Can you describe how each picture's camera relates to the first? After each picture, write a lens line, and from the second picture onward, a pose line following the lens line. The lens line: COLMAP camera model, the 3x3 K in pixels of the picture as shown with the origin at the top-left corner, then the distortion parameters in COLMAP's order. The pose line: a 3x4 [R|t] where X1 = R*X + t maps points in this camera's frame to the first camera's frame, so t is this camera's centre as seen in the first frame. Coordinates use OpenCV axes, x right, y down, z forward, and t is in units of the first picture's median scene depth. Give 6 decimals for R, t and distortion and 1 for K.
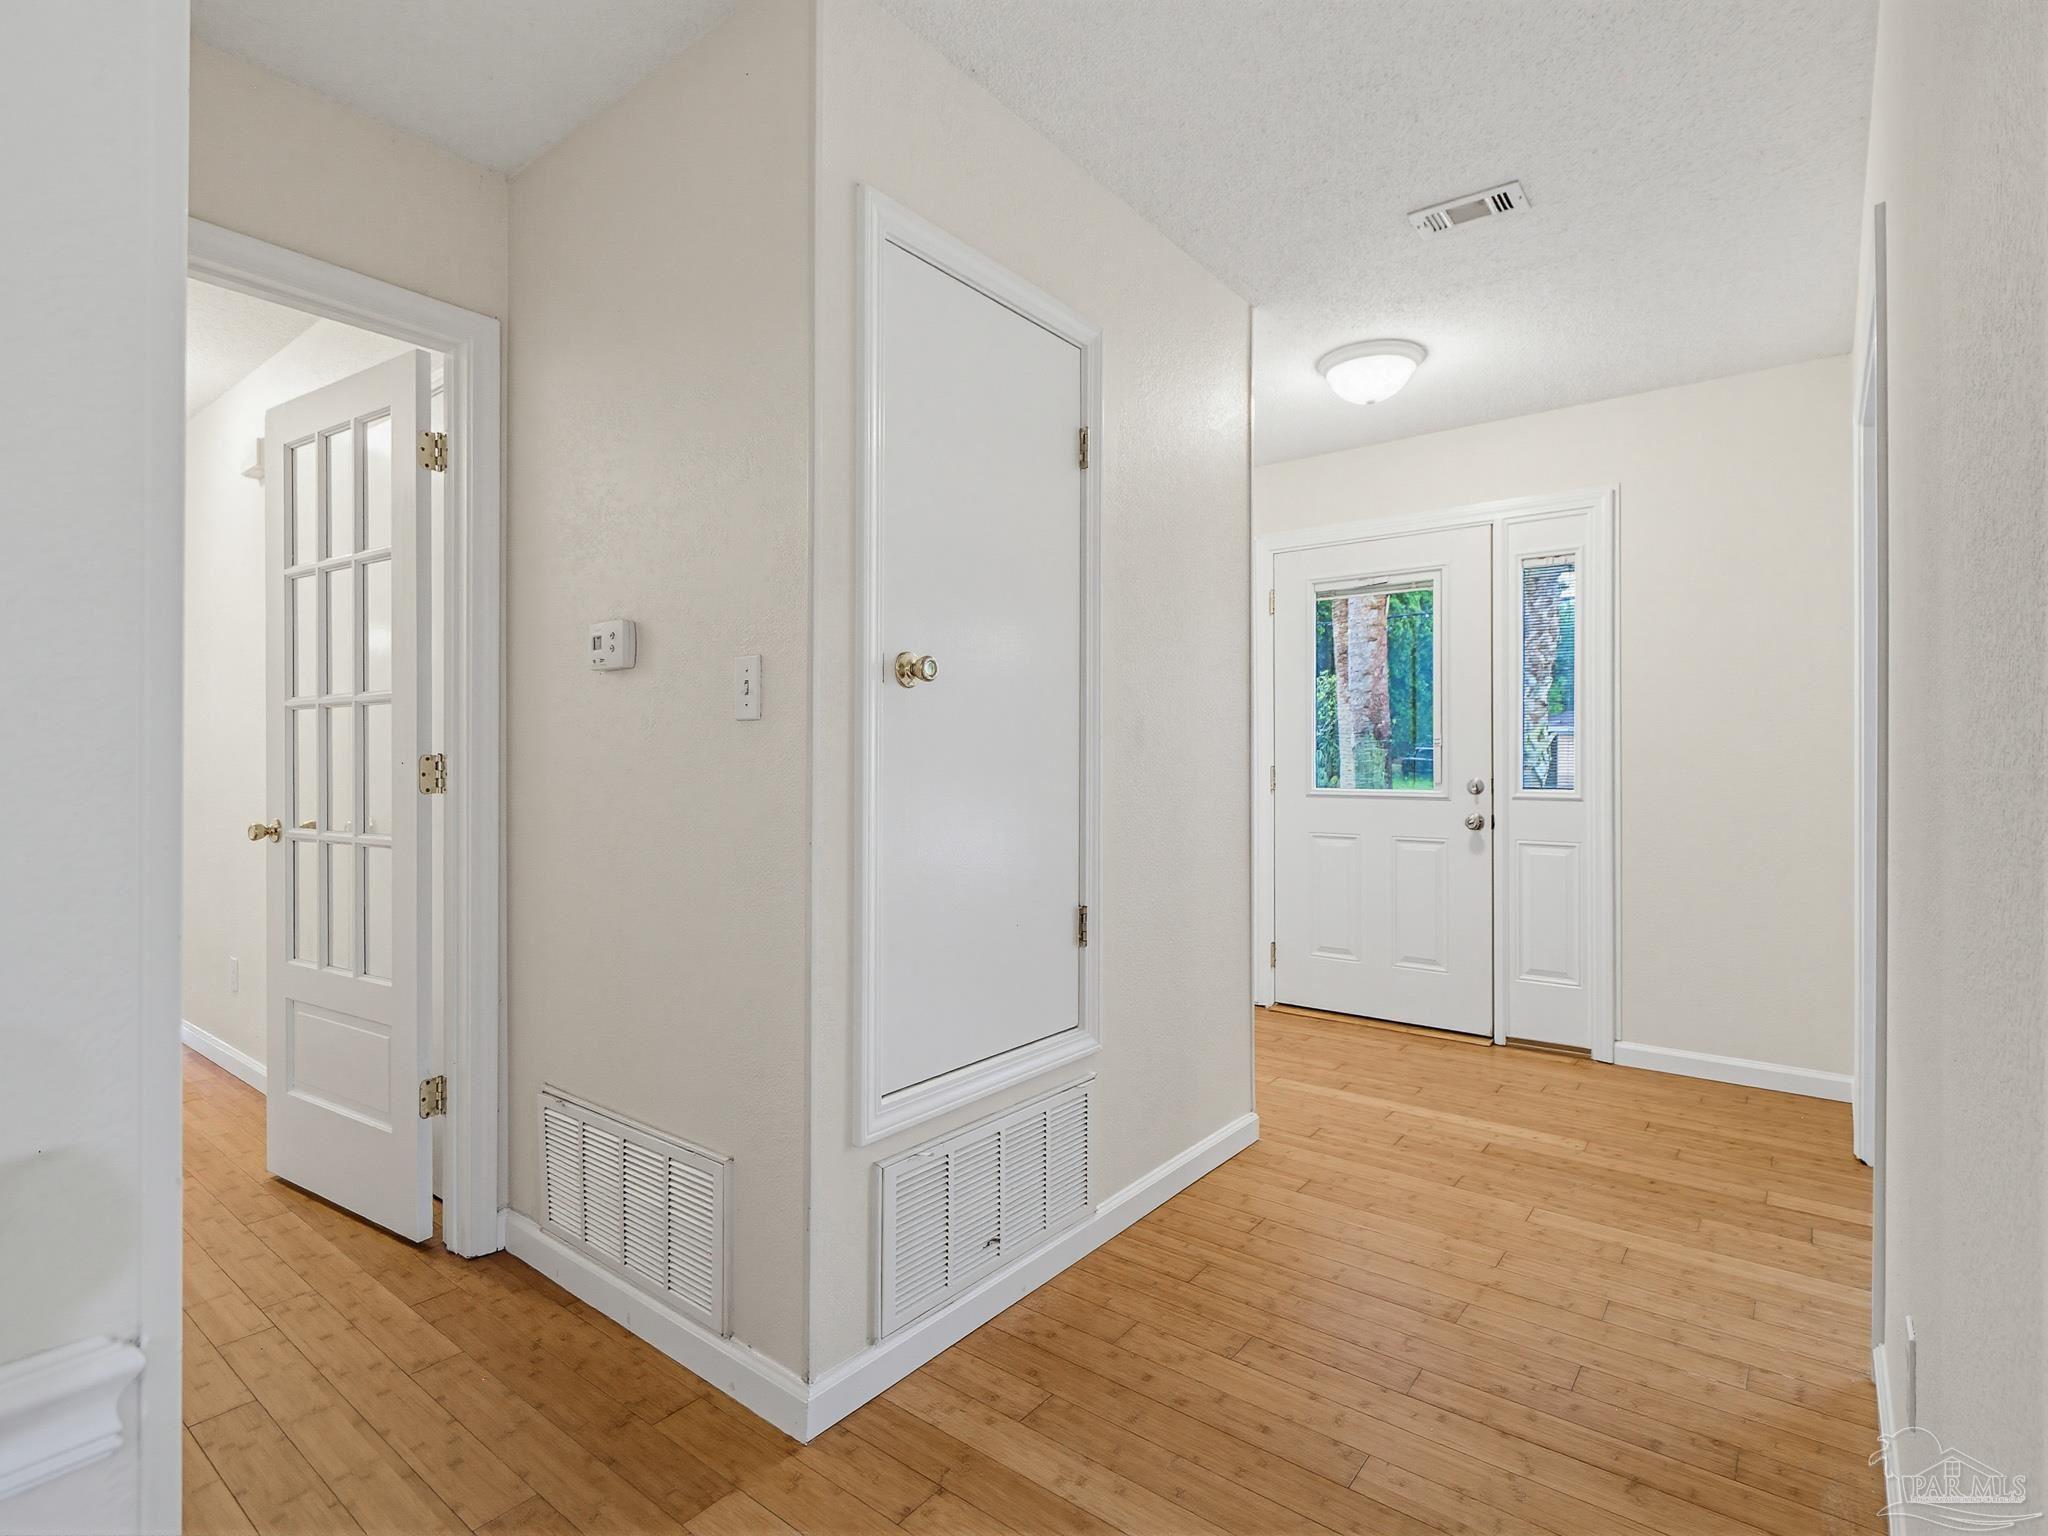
lens RADIAL K [[993.5, 0, 1040.5], [0, 993.5, 766.4], [0, 0, 1]] dist [0.002424, -0.002847]
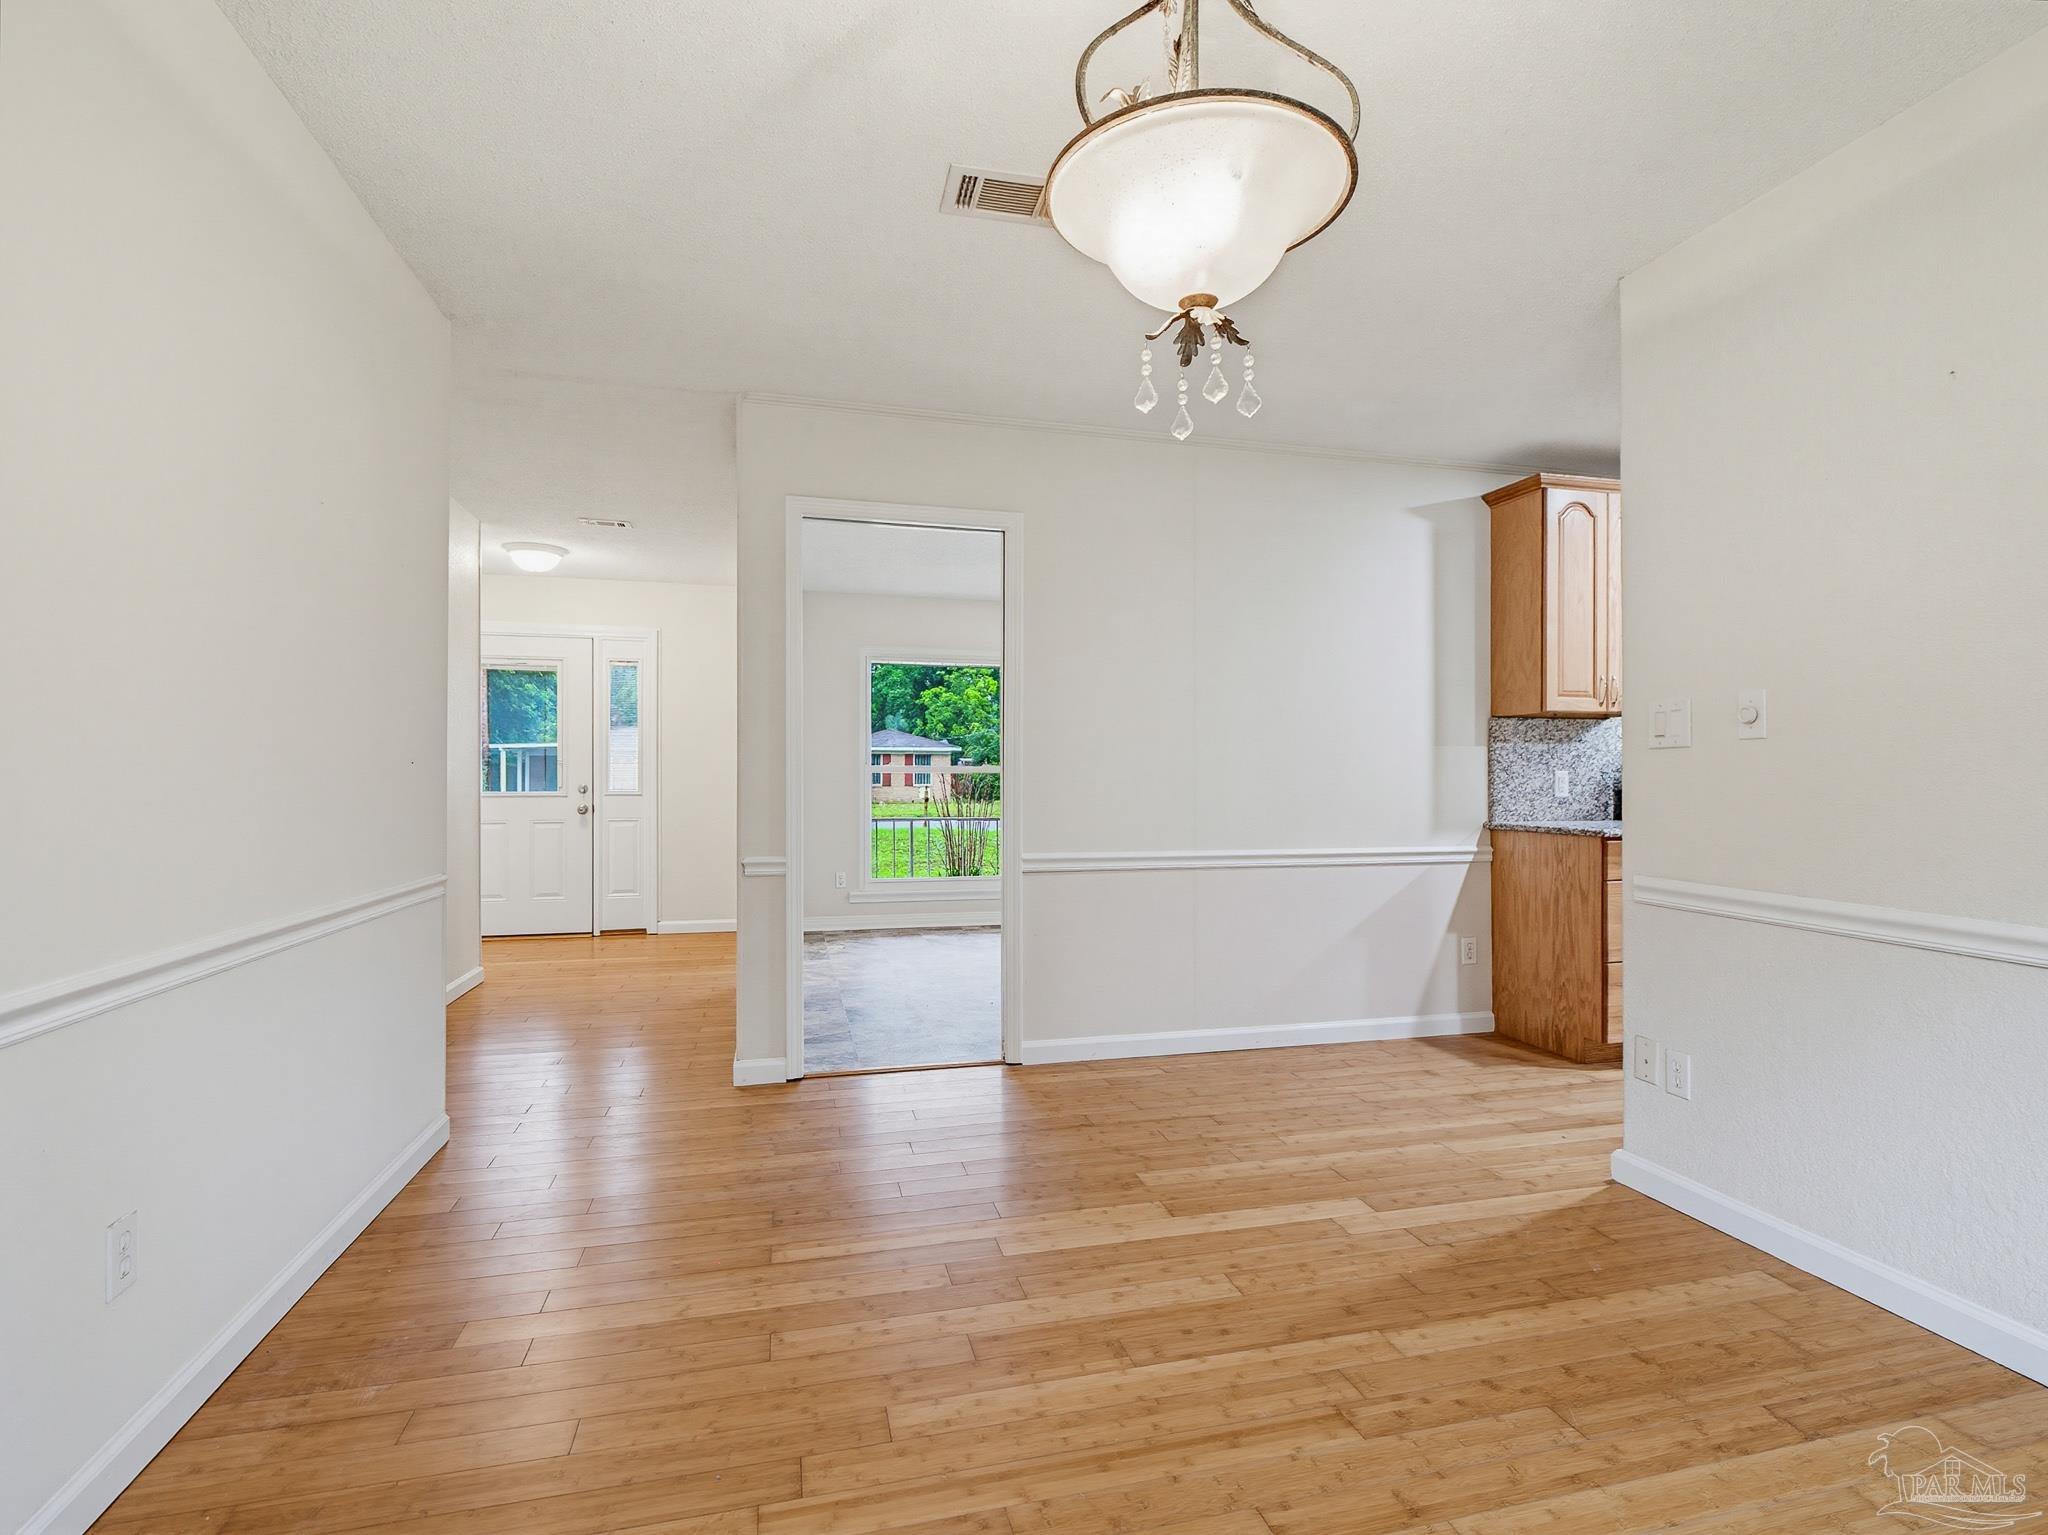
lens RADIAL K [[993.5, 0, 1039.2], [0, 993.5, 773.5], [0, 0, 1]] dist [0.002424, -0.002847]
pose [[0.610699, 0.003600, 0.791855, -0.441910], [0.003009, 0.999972, -0.006866, 0.008294], [-0.791857, 0.006575, 0.610671, -0.674206]]
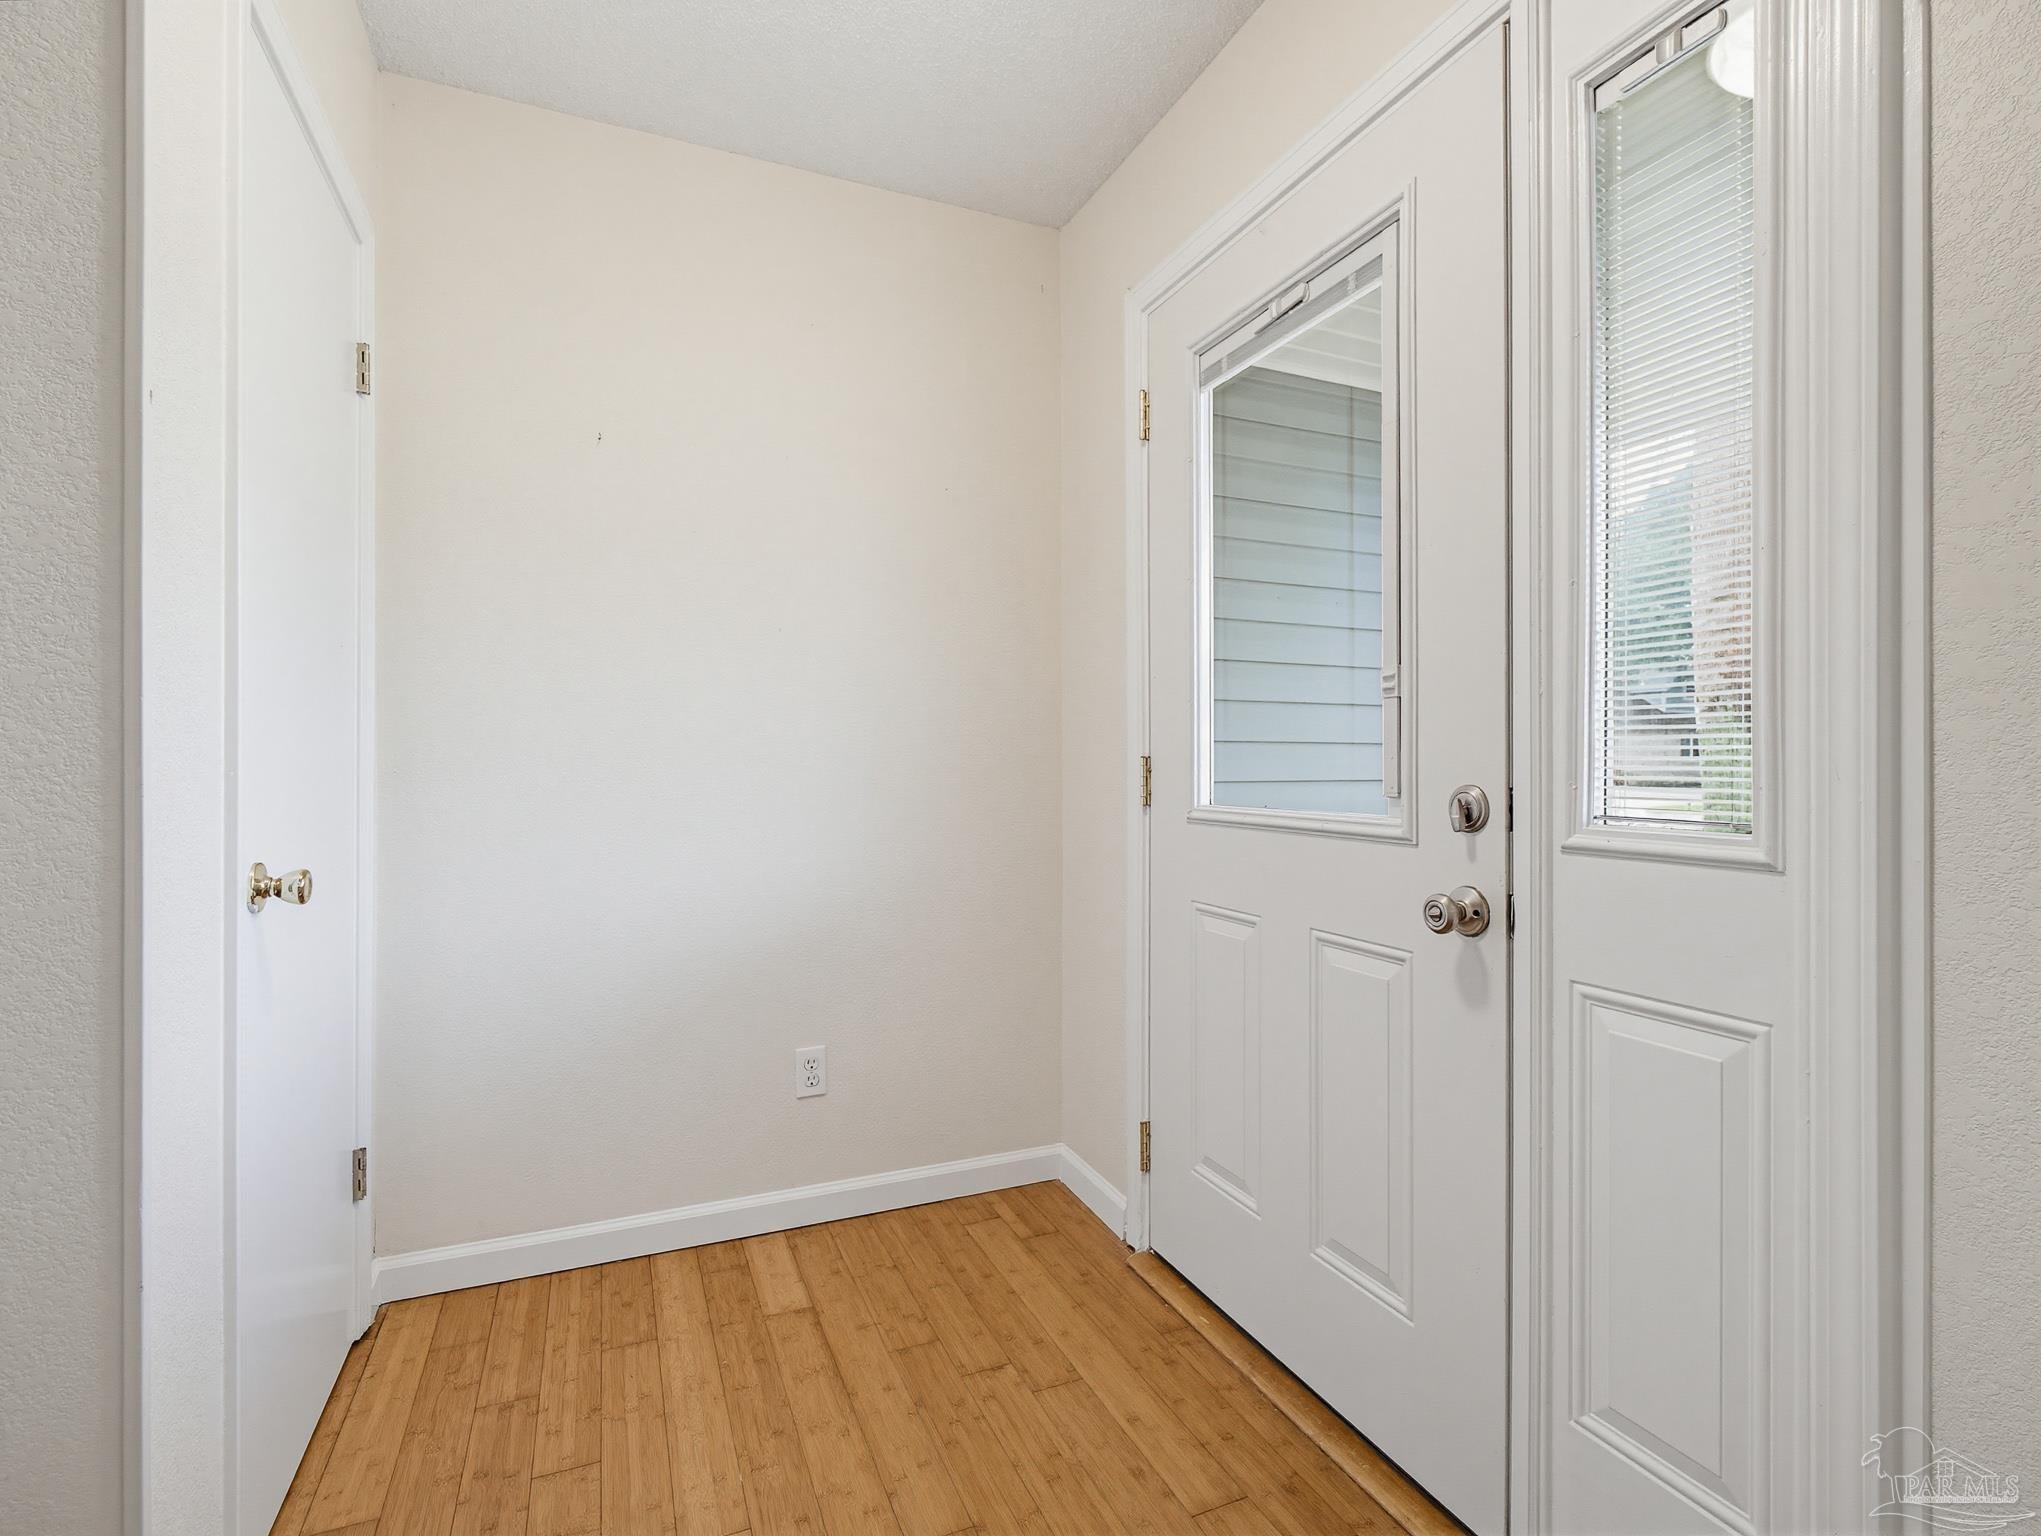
lens RADIAL K [[971.6, 0, 1030.9], [0, 971.6, 760.3], [0, 0, 1]] dist [-0.002920, 0.000905]
pose [[0.883355, -0.000052, -0.468705, 0.464243], [0.000678, 0.999999, 0.001167, 0.002676], [0.468704, -0.001349, 0.883354, 0.633633]]
